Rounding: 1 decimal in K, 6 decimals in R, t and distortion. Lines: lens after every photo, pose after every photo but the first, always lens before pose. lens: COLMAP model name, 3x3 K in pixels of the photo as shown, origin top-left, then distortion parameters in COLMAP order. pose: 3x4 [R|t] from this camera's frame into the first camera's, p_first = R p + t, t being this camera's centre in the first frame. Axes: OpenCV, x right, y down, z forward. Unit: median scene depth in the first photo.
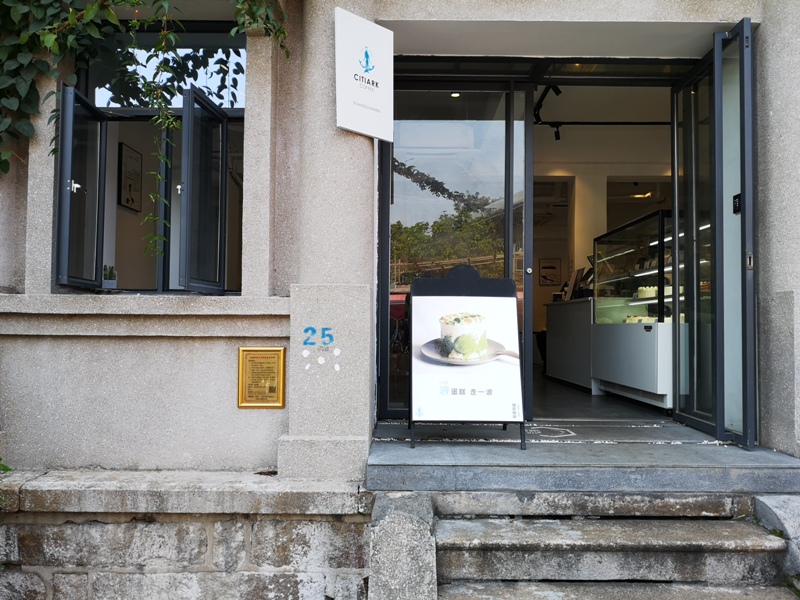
lens RADIAL K [[622.4, 0, 400.0], [0, 622.4, 300.0], [0, 0, 1]] dist [0.114484, 0.000098]
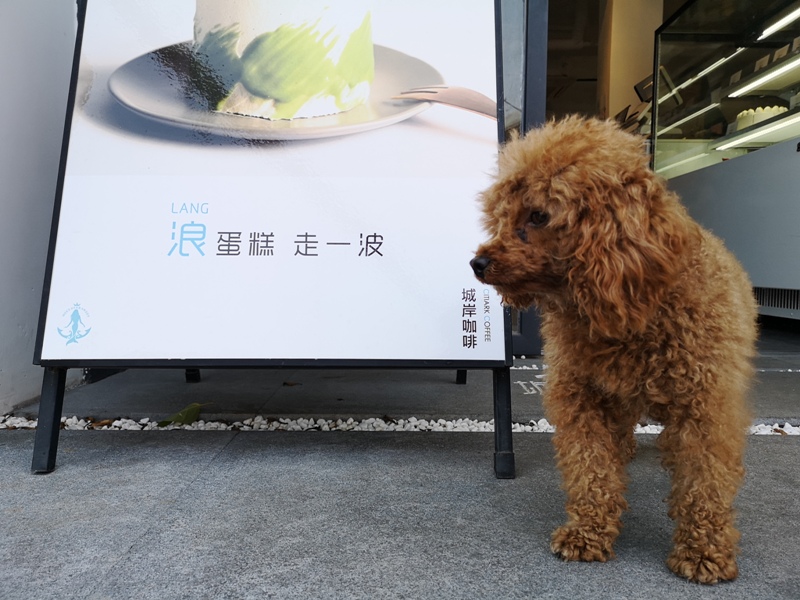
lens RADIAL K [[634.1, 0, 400.0], [0, 634.1, 300.0], [0, 0, 1]] dist [0.002211, 0.000625]
pose [[0.999967, -0.002057, -0.007898, 0.152879], [0.002825, 0.995135, 0.098485, 0.141616], [0.007657, -0.098504, 0.995107, 0.735895]]
